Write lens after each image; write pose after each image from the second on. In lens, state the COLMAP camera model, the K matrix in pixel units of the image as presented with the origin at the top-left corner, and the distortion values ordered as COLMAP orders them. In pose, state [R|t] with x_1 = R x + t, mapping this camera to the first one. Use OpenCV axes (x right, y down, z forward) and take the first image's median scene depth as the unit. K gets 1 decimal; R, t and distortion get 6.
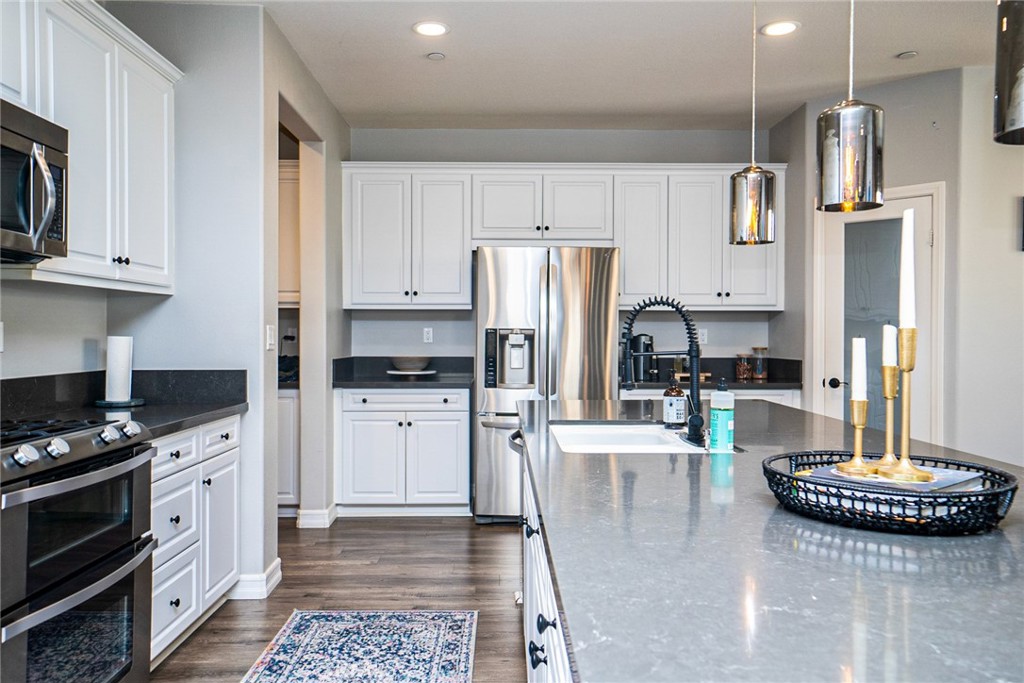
lens RADIAL K [[785.9, 0, 506.0], [0, 785.9, 321.5], [0, 0, 1]] dist [0.084877, -0.009577]
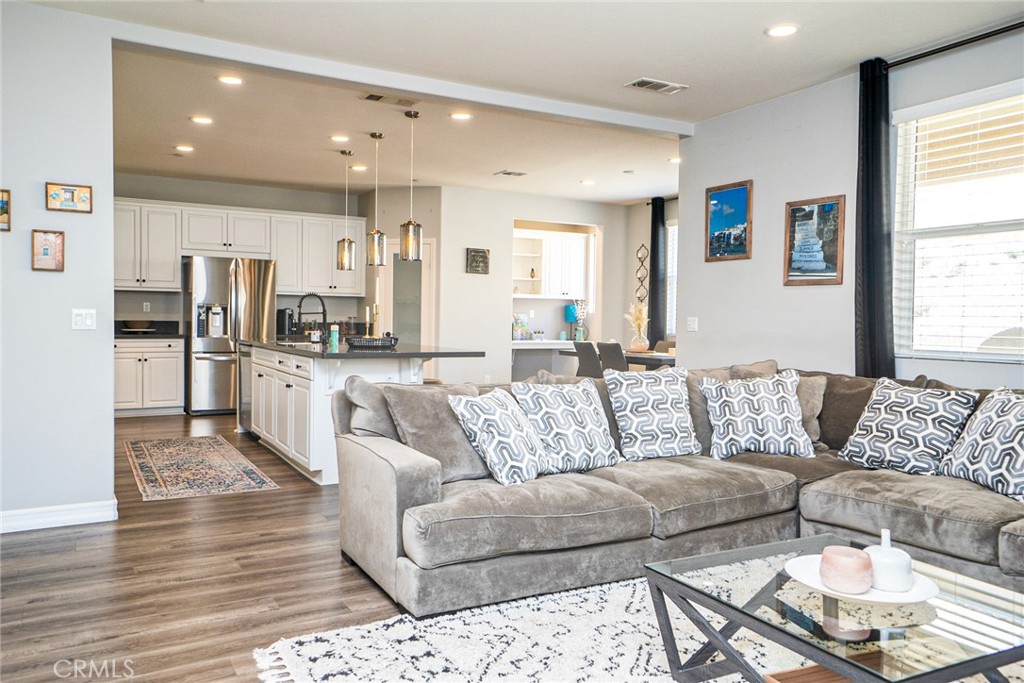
lens RADIAL K [[785.9, 0, 511.0], [0, 785.9, 341.2], [0, 0, 1]] dist [0.084877, -0.009577]
pose [[0.877995, -0.007921, 0.478605, -0.252288], [-0.011058, 0.999261, 0.036824, 0.019685], [-0.478543, -0.037624, 0.877258, -0.848062]]
